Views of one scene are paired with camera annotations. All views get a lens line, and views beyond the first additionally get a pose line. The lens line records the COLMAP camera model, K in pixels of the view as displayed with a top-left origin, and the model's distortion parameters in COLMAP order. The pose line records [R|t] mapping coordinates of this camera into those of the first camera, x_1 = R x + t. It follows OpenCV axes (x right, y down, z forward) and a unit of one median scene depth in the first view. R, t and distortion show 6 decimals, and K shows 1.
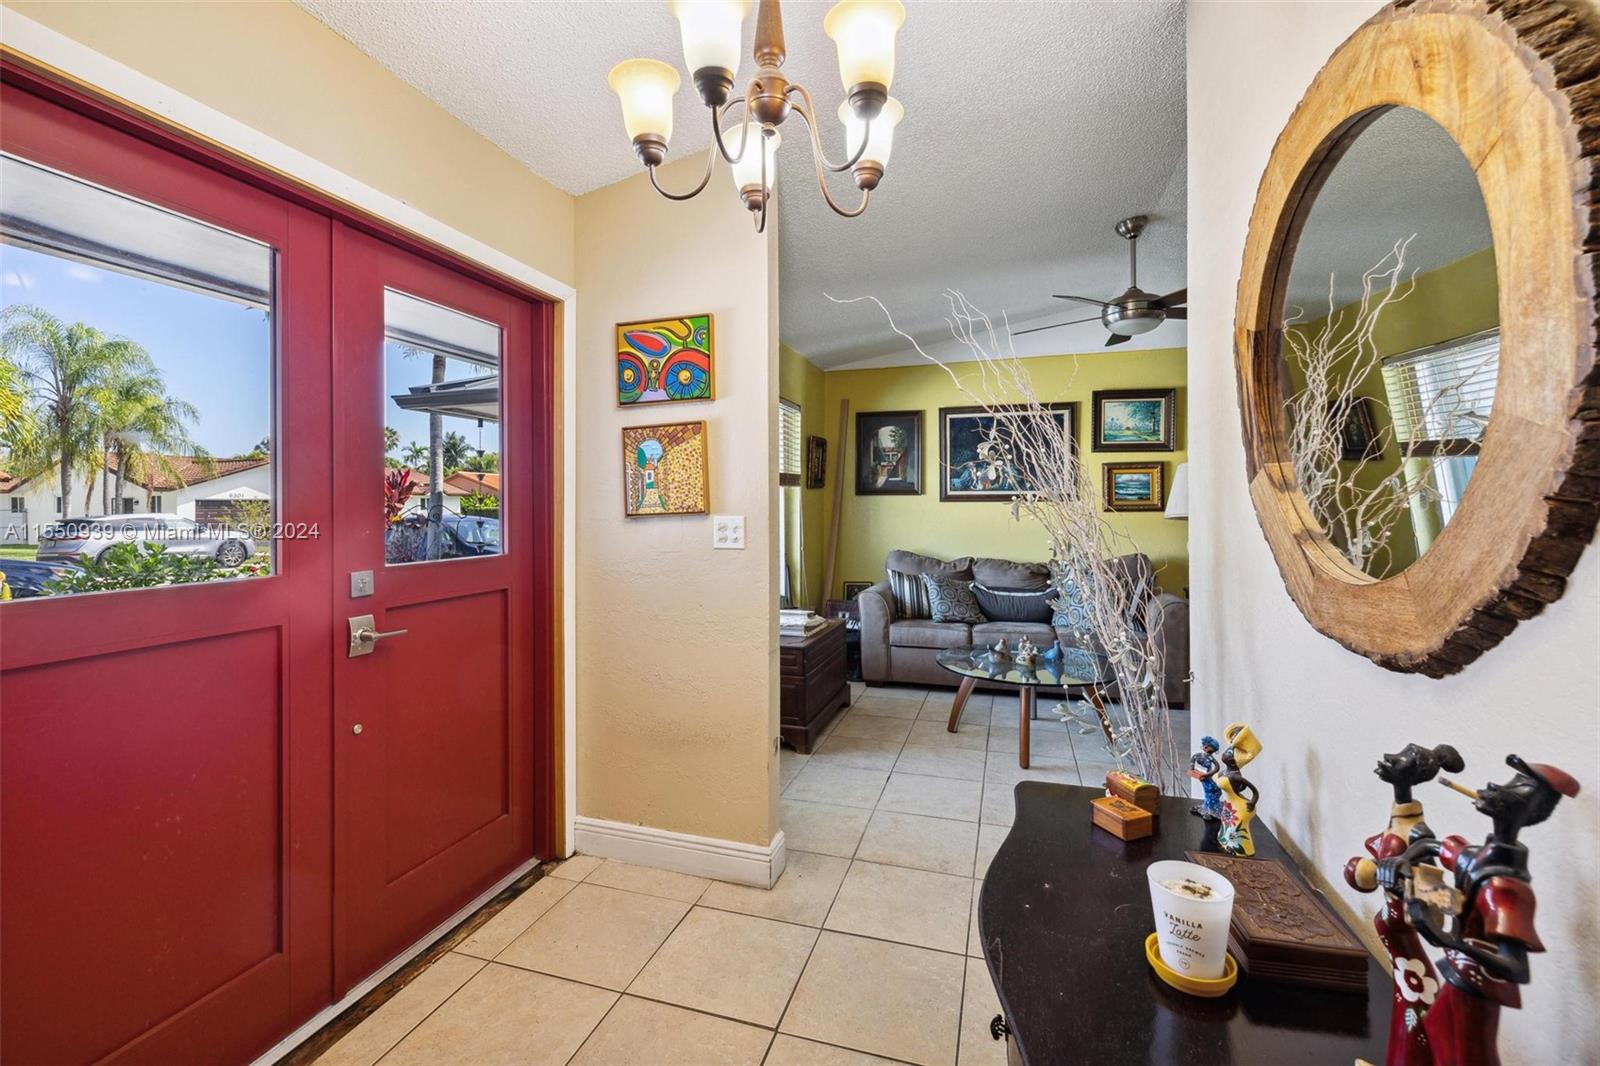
lens RADIAL K [[692.6, 0, 797.6], [0, 692.6, 519.2], [0, 0, 1]] dist [-0.000395, -0.000099]
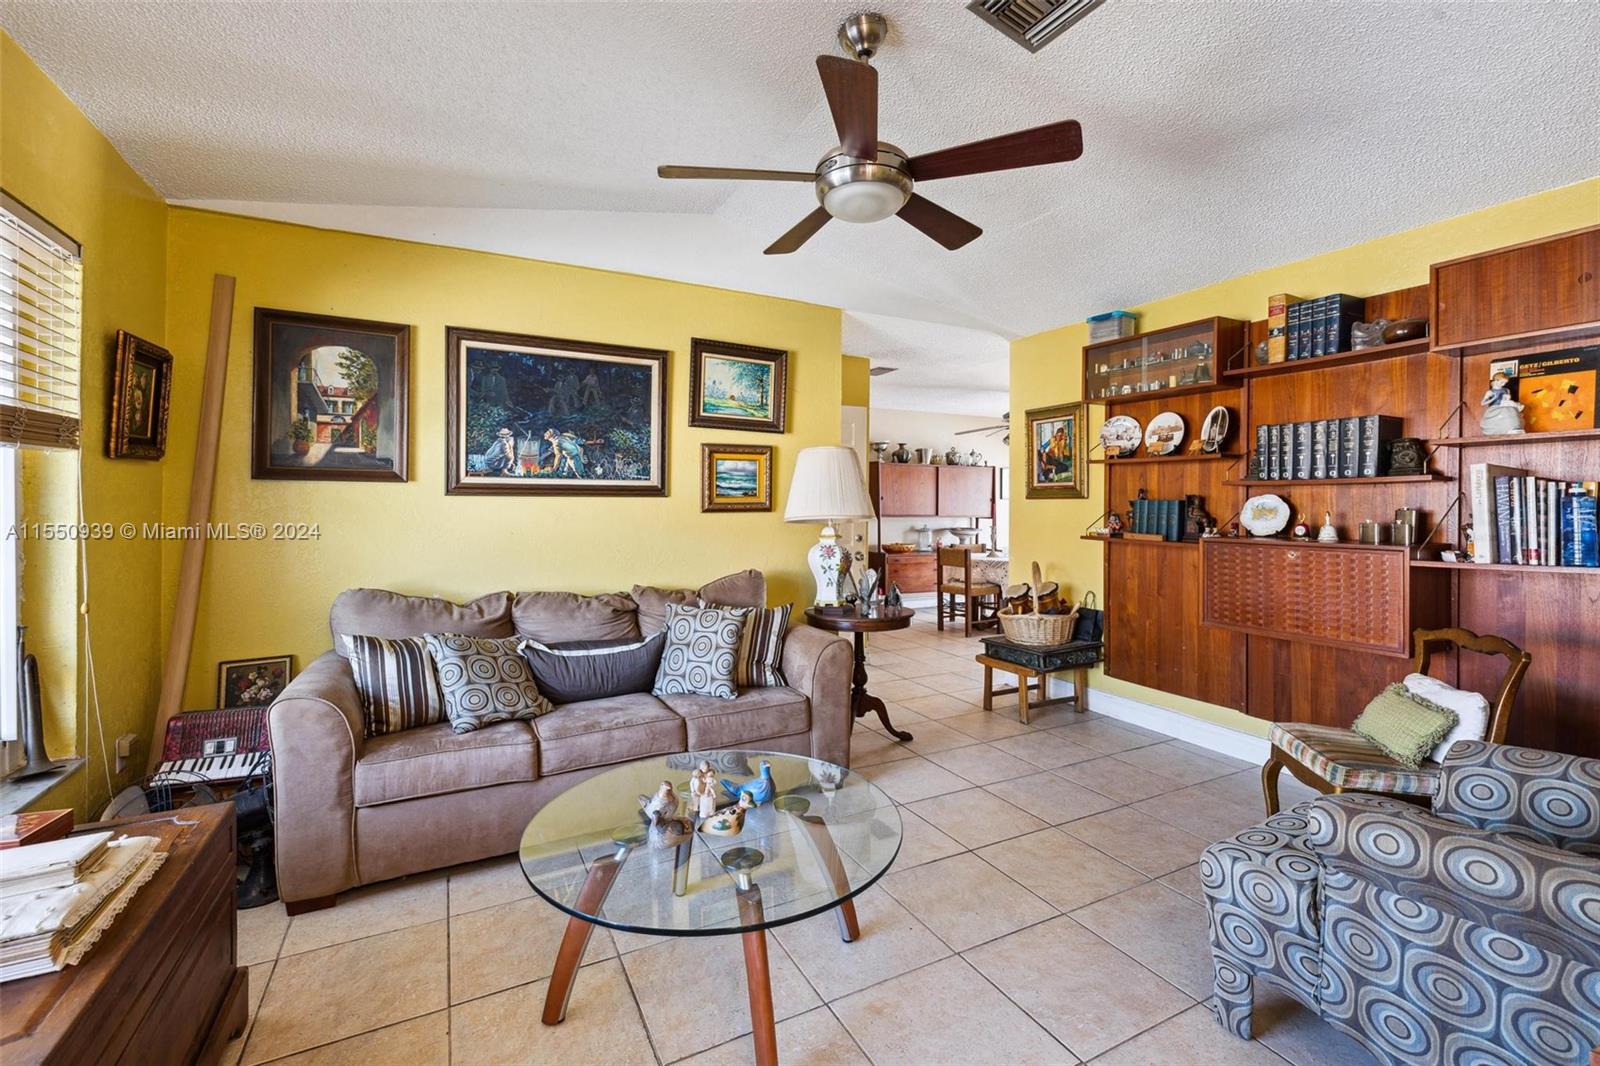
lens RADIAL K [[692.6, 0, 801.2], [0, 692.6, 504.6], [0, 0, 1]] dist [-0.000395, -0.000099]
pose [[0.713005, 0.006100, 0.701132, 0.021029], [0.009751, 0.999779, -0.018615, -0.004864], [-0.701091, 0.020109, 0.712788, 0.434743]]
